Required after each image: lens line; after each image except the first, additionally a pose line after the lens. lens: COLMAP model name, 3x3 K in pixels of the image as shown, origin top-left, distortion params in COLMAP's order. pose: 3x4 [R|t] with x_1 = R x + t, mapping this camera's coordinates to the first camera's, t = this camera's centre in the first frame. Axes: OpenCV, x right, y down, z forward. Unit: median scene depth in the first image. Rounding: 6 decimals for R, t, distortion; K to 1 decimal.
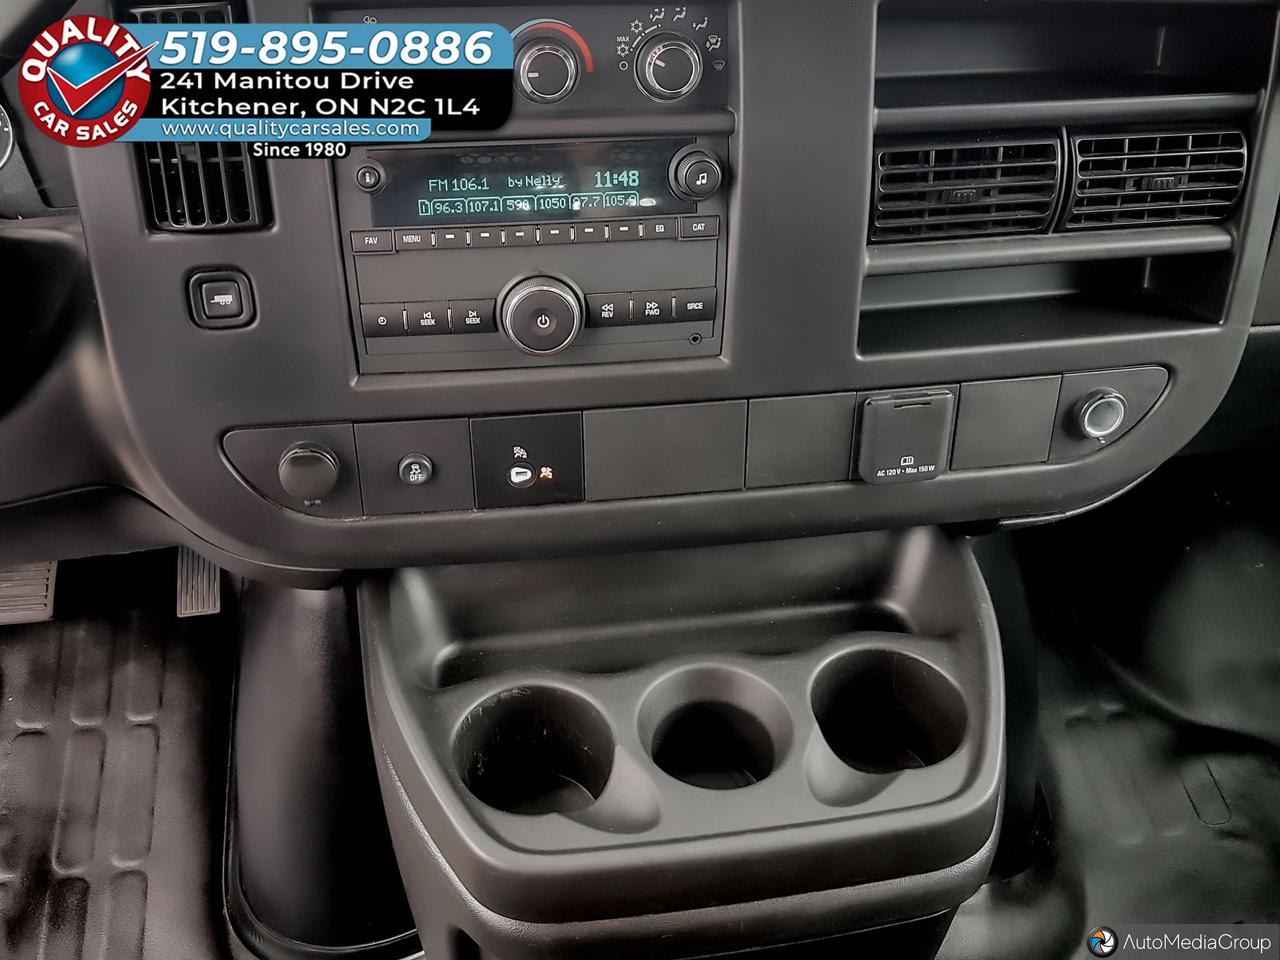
lens RADIAL K [[1014.1, 0, 638.5], [0, 1014.1, 499.4], [0, 0, 1]] dist [-0.006796, -0.010570]
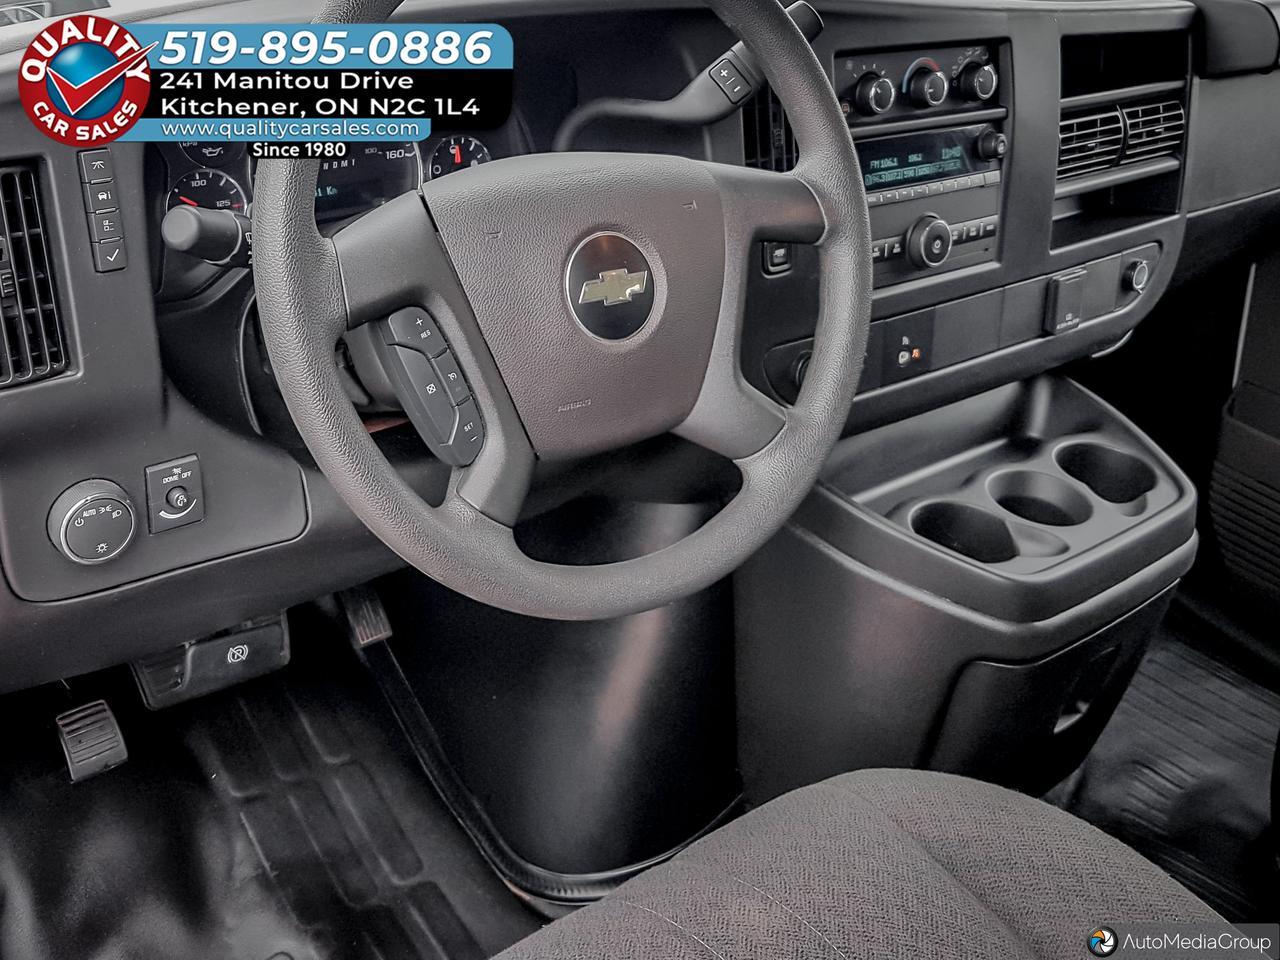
lens RADIAL K [[990.8, 0, 600.8], [0, 990.8, 476.4], [0, 0, 1]] dist [-0.009869, -0.000651]
pose [[0.907203, -0.213337, 0.362588, -1.059321], [0.249949, 0.966600, -0.056656, 0.113361], [-0.338391, 0.142027, 0.930226, -0.170339]]
